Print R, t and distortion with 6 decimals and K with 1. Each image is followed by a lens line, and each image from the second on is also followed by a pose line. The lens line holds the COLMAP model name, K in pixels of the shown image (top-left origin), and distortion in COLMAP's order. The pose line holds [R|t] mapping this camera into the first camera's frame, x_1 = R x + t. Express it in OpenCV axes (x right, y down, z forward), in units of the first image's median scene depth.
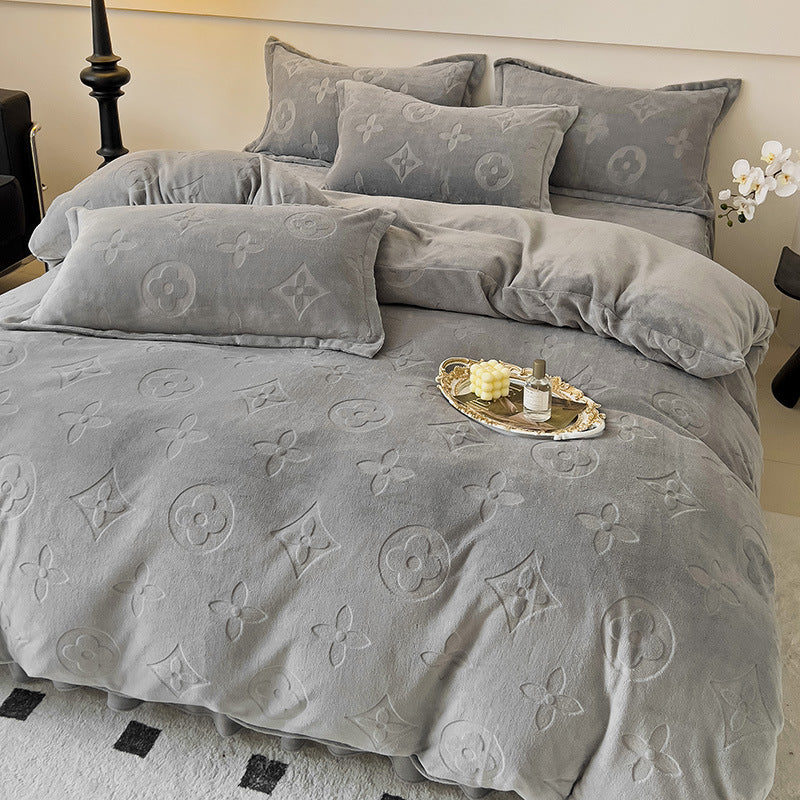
lens RADIAL K [[1178.1, 0, 400.0], [0, 1178.1, 400.0], [0, 0, 1]] dist [0.139039, -0.471535]
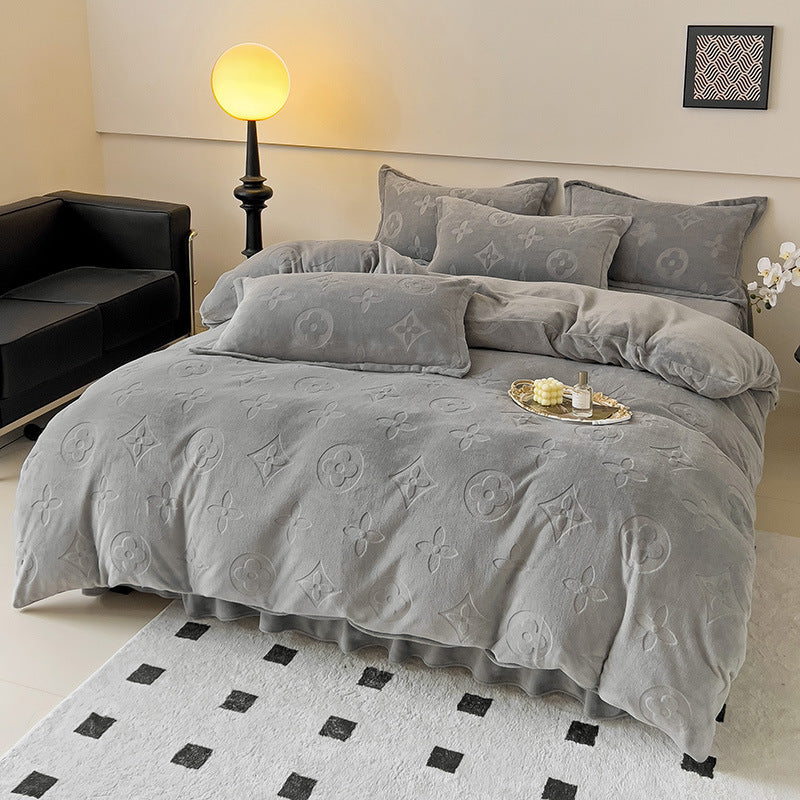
lens RADIAL K [[1605.2, 0, 400.0], [0, 1605.2, 400.0], [0, 0, 1]] dist [0.069127, -0.102911]
pose [[0.997962, 0.010734, -0.062896, 0.021797], [-0.022529, 0.981535, -0.189953, 0.337428], [0.059696, 0.190983, 0.979776, -0.790707]]
